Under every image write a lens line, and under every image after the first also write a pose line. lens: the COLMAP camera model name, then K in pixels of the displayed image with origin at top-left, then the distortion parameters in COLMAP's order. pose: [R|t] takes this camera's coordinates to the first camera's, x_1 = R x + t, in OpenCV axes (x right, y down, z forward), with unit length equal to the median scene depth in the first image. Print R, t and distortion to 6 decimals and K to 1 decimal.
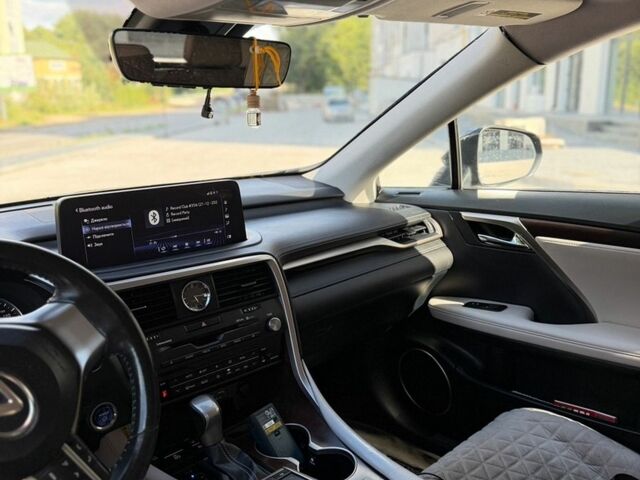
lens RADIAL K [[600.9, 0, 320.0], [0, 600.9, 240.0], [0, 0, 1]] dist [0.175906, -0.361257]
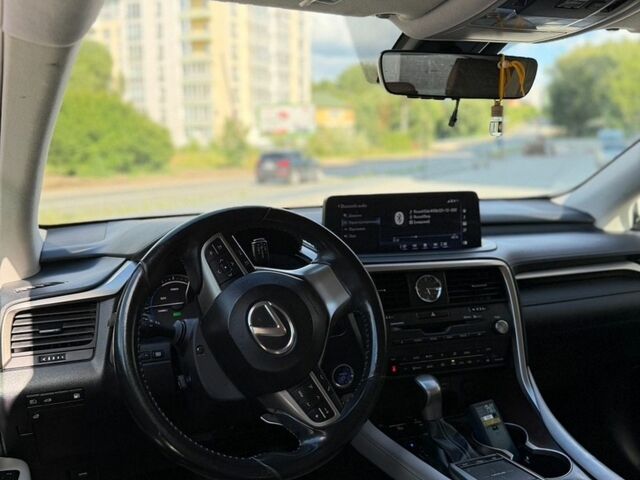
lens RADIAL K [[600.9, 0, 320.0], [0, 600.9, 240.0], [0, 0, 1]] dist [0.175906, -0.361257]
pose [[0.914654, 0.074109, -0.397386, 0.048248], [-0.102185, 0.993512, -0.049914, 0.080528], [0.391109, 0.086260, 0.916293, -0.104270]]
